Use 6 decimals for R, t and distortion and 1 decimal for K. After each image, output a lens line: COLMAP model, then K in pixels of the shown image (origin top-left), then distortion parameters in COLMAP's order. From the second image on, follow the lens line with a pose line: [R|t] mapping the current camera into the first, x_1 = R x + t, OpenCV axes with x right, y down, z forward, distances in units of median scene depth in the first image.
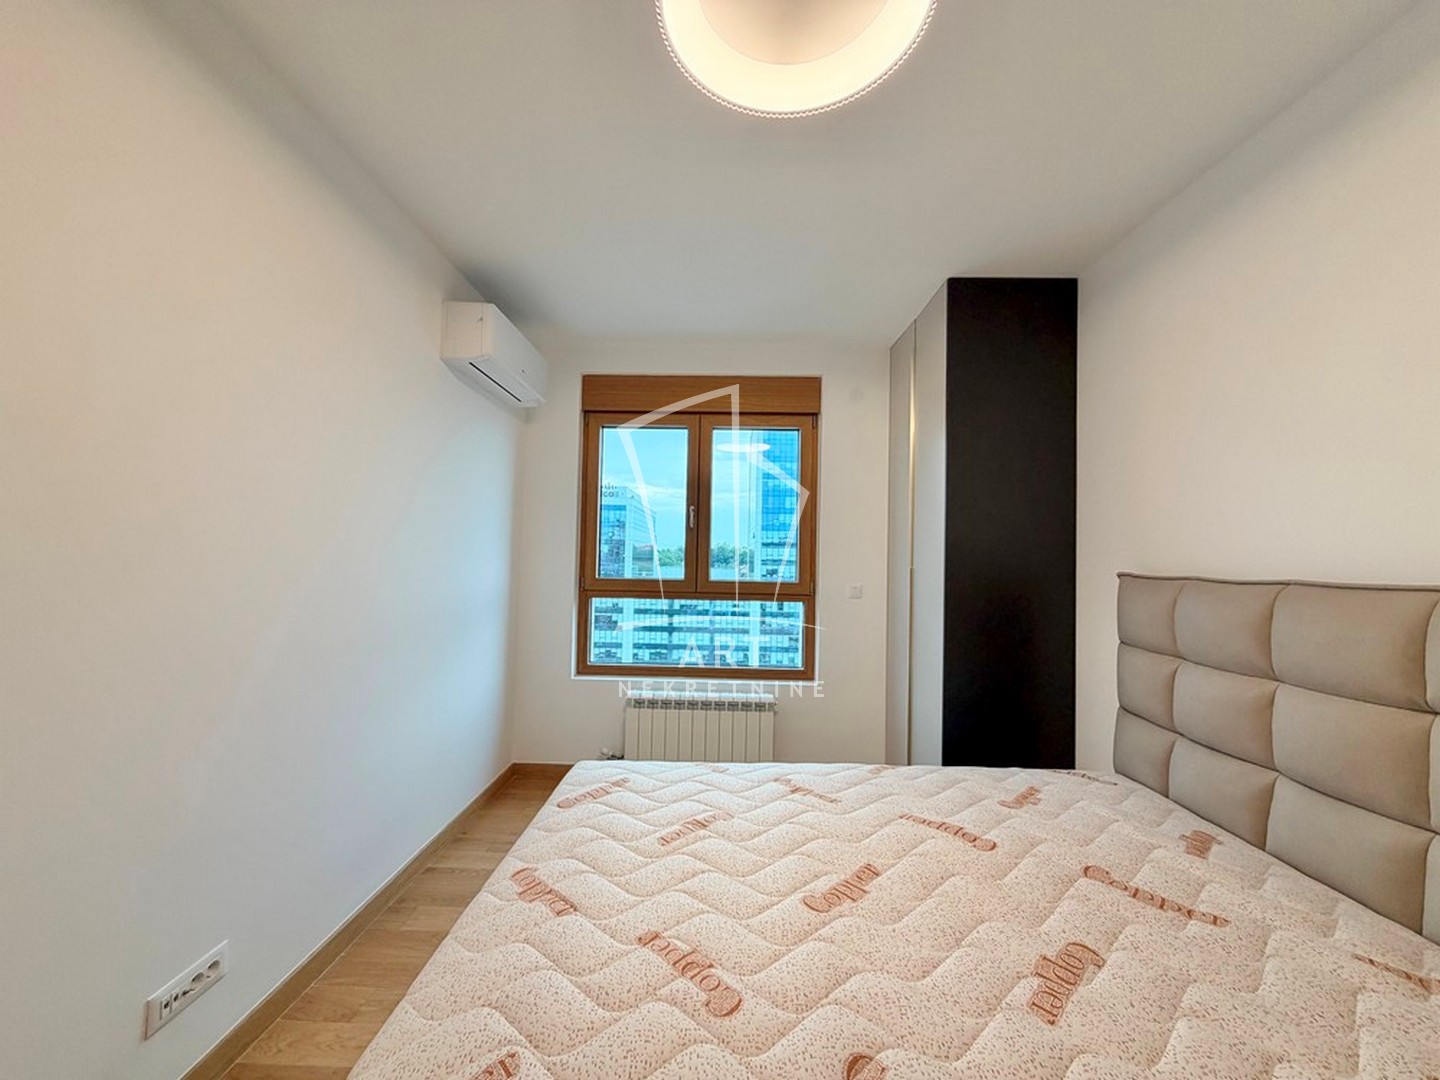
lens RADIAL K [[578.5, 0, 718.2], [0, 578.5, 542.6], [0, 0, 1]] dist [-0.000063, -0.000224]
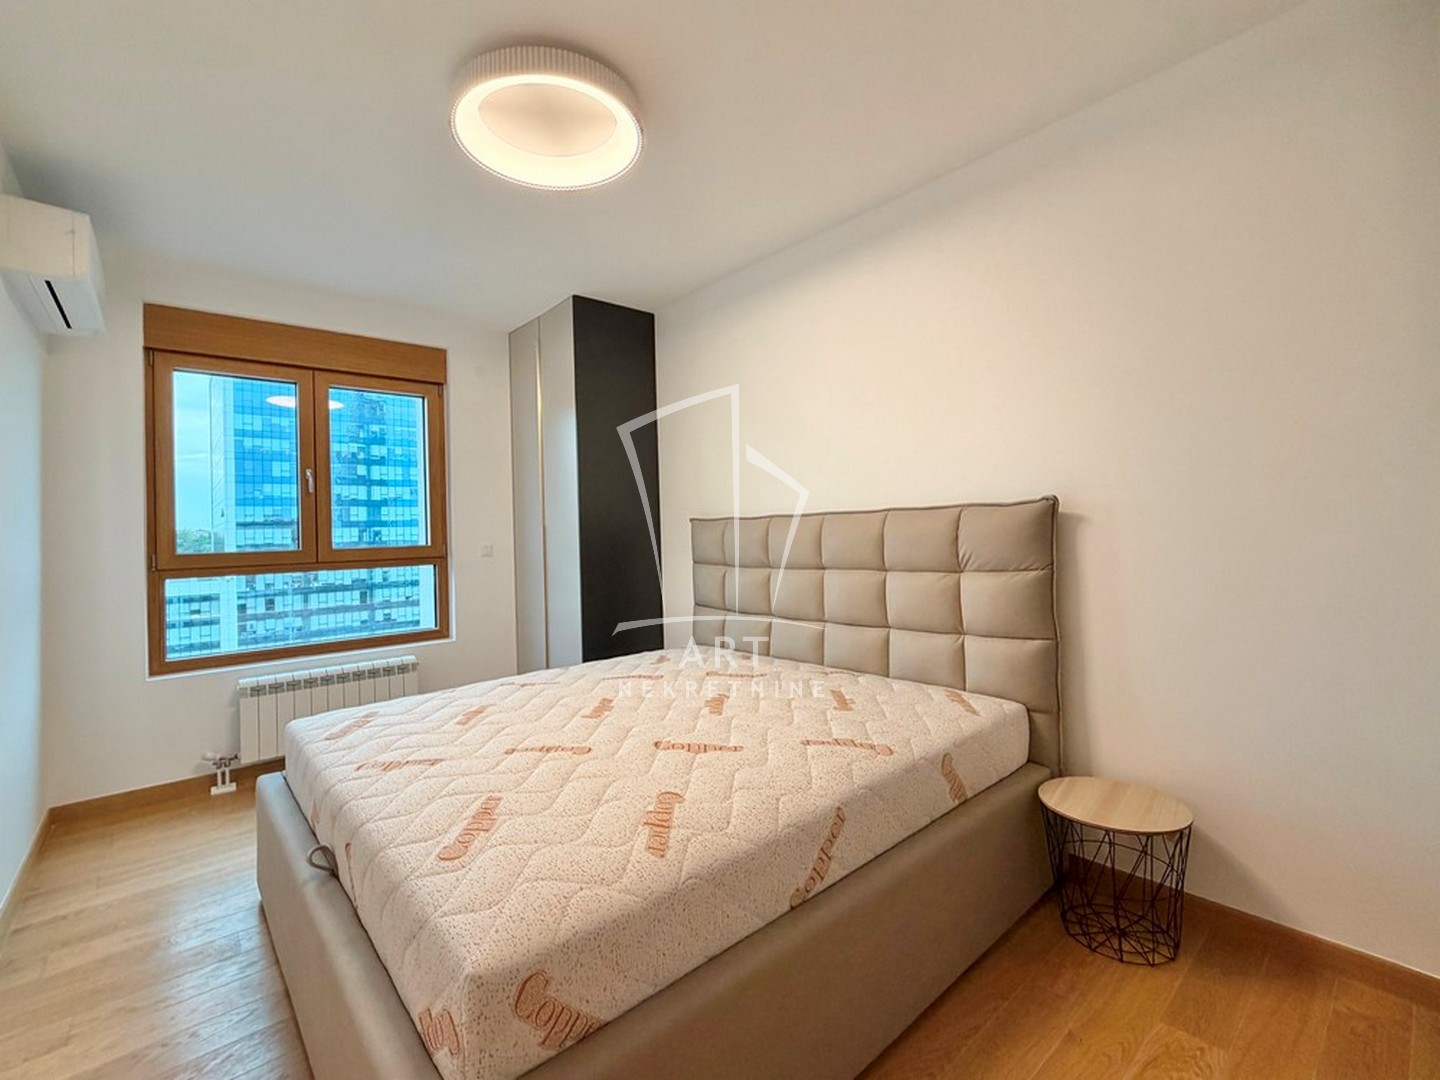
lens RADIAL K [[623.5, 0, 717.4], [0, 623.5, 531.1], [0, 0, 1]] dist [0.000008, -0.000119]
pose [[0.734934, -0.044938, 0.676649, -0.248283], [0.028960, 0.998971, 0.034891, 0.019688], [-0.677521, -0.006047, 0.735479, -0.176495]]
